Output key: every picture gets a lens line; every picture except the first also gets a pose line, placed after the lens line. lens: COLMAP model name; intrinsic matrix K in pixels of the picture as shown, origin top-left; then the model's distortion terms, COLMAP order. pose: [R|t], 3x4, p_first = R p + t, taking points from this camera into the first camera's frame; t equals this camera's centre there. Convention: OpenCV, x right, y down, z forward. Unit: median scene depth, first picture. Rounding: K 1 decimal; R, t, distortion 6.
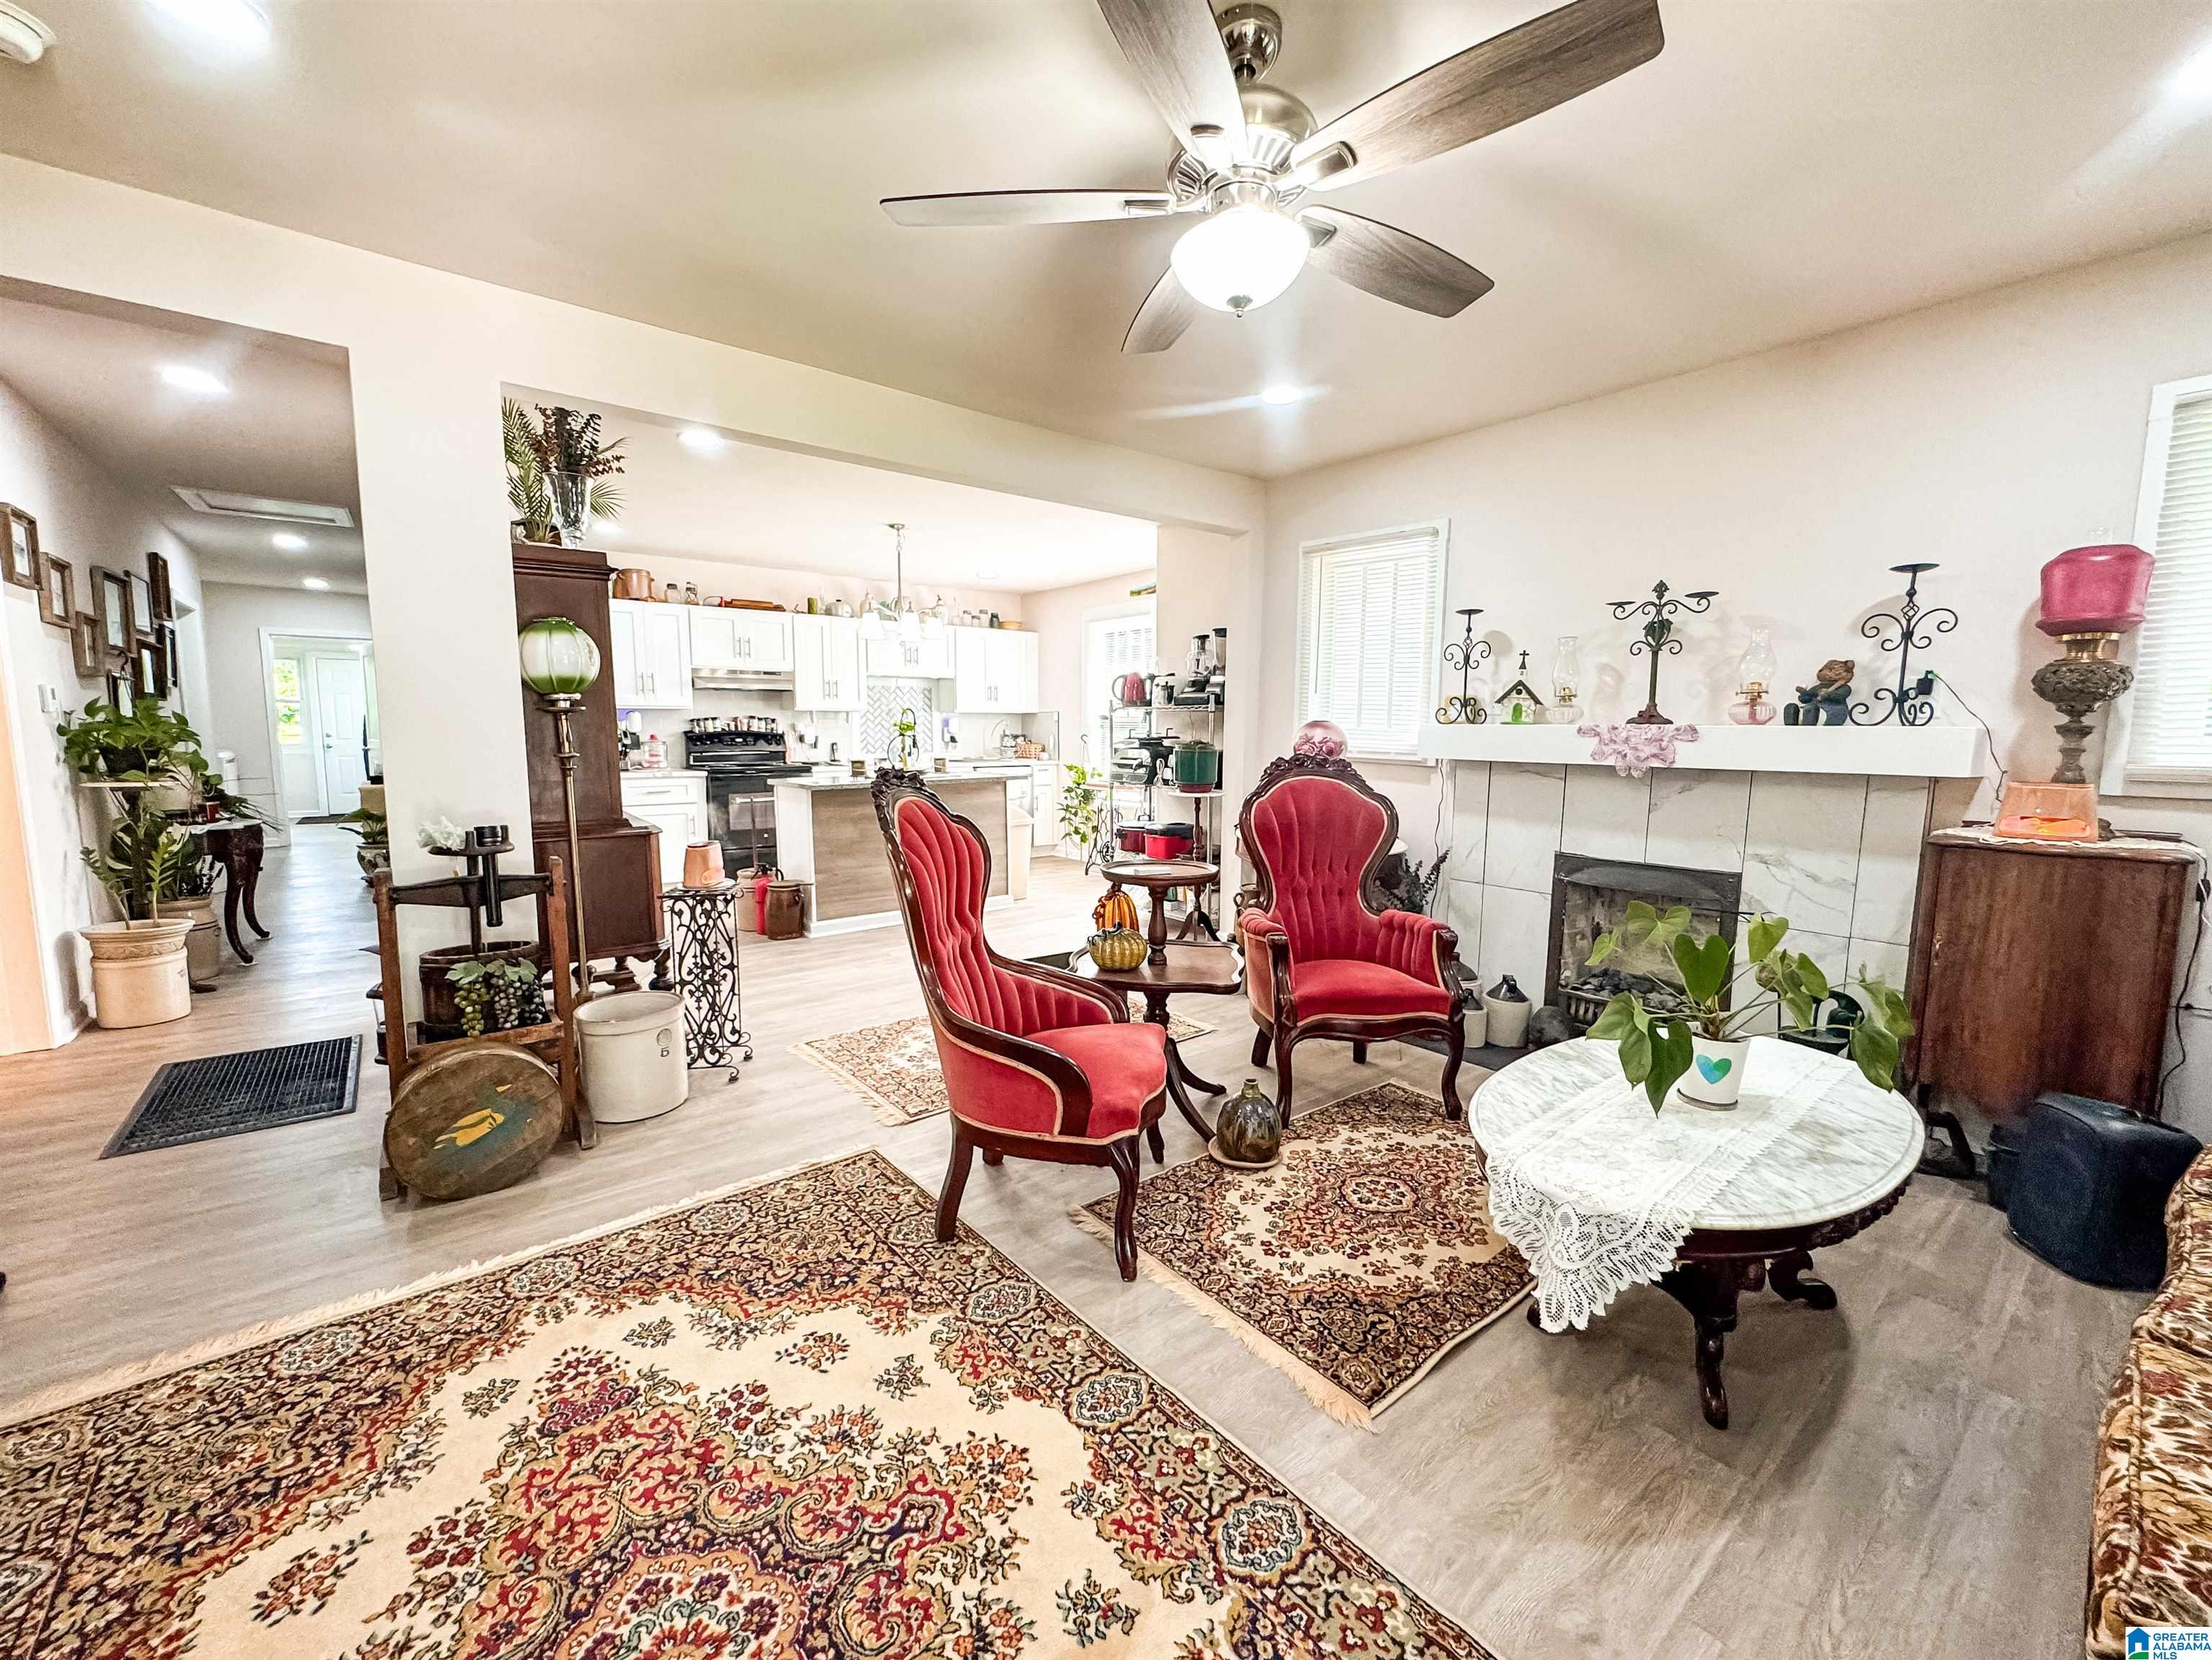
lens RADIAL K [[915.8, 0, 1107.4], [0, 915.8, 826.3], [0, 0, 1]] dist [-0.000078, 0.001106]
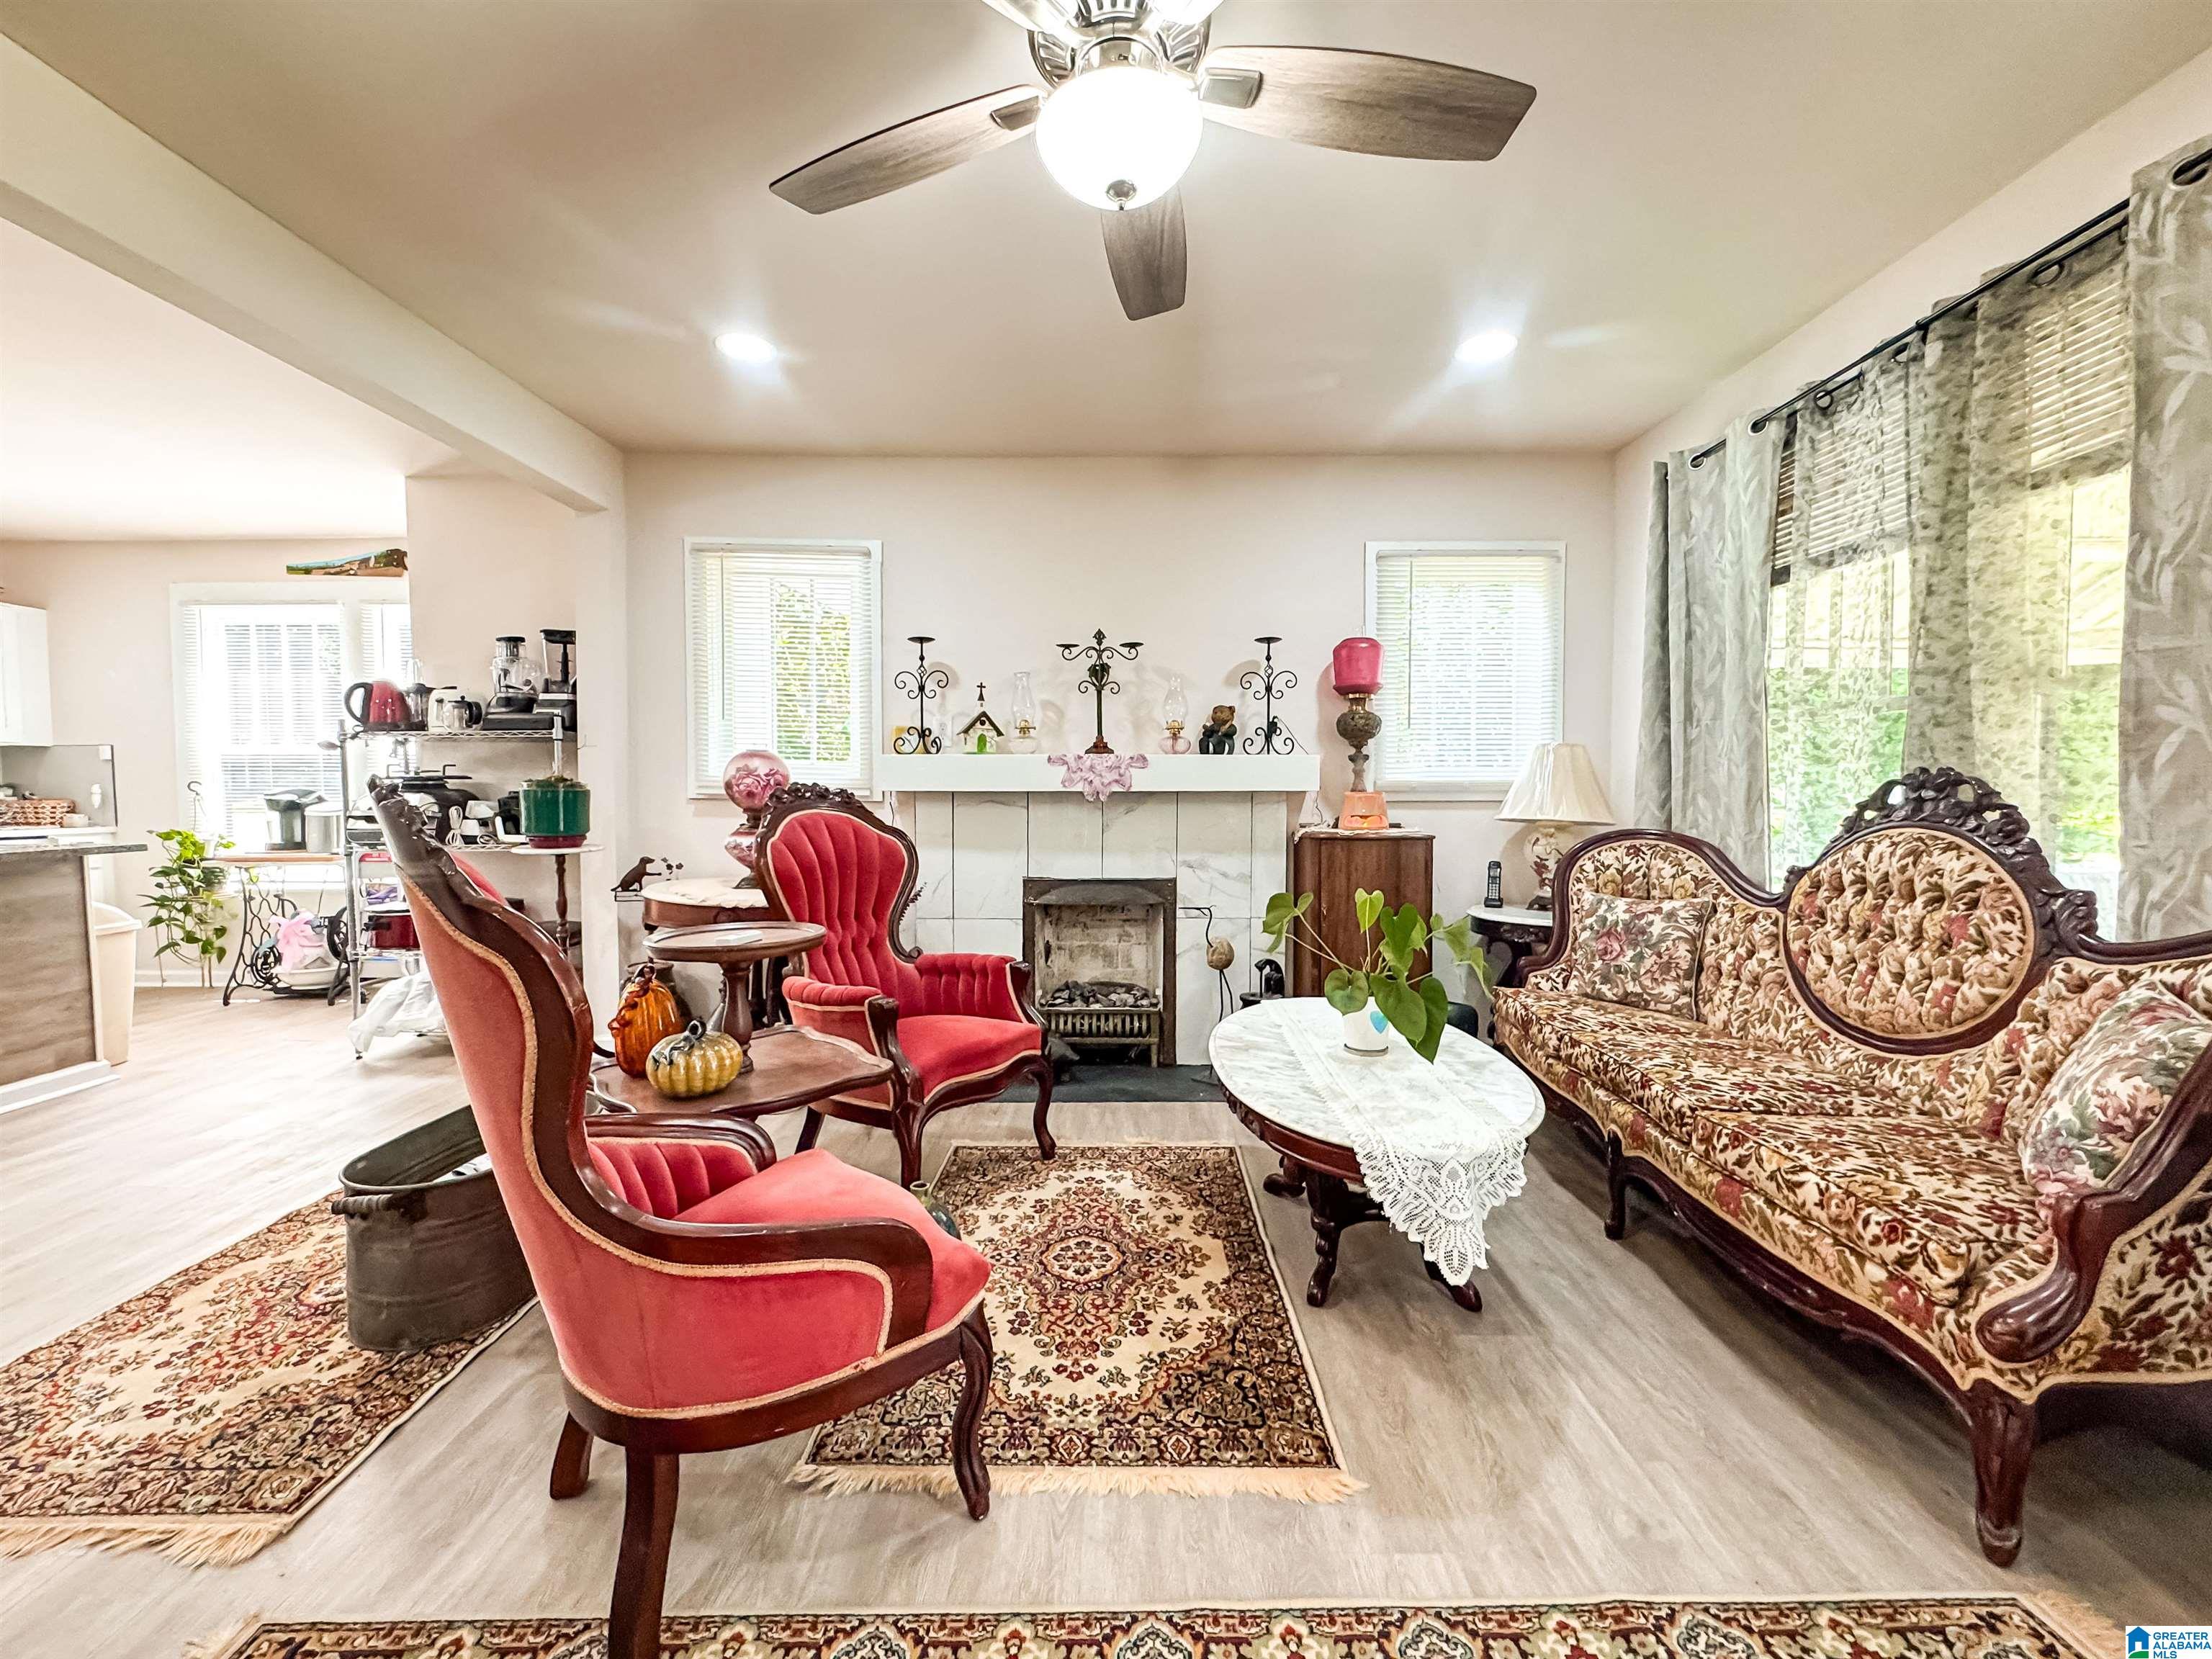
lens RADIAL K [[915.6, 0, 1107.4], [0, 915.6, 825.8], [0, 0, 1]] dist [-0.000078, 0.001106]
pose [[0.621563, -0.036515, 0.782513, -0.286492], [0.091519, 0.995457, -0.026243, 0.006185], [-0.778000, 0.087926, 0.622081, 0.301478]]
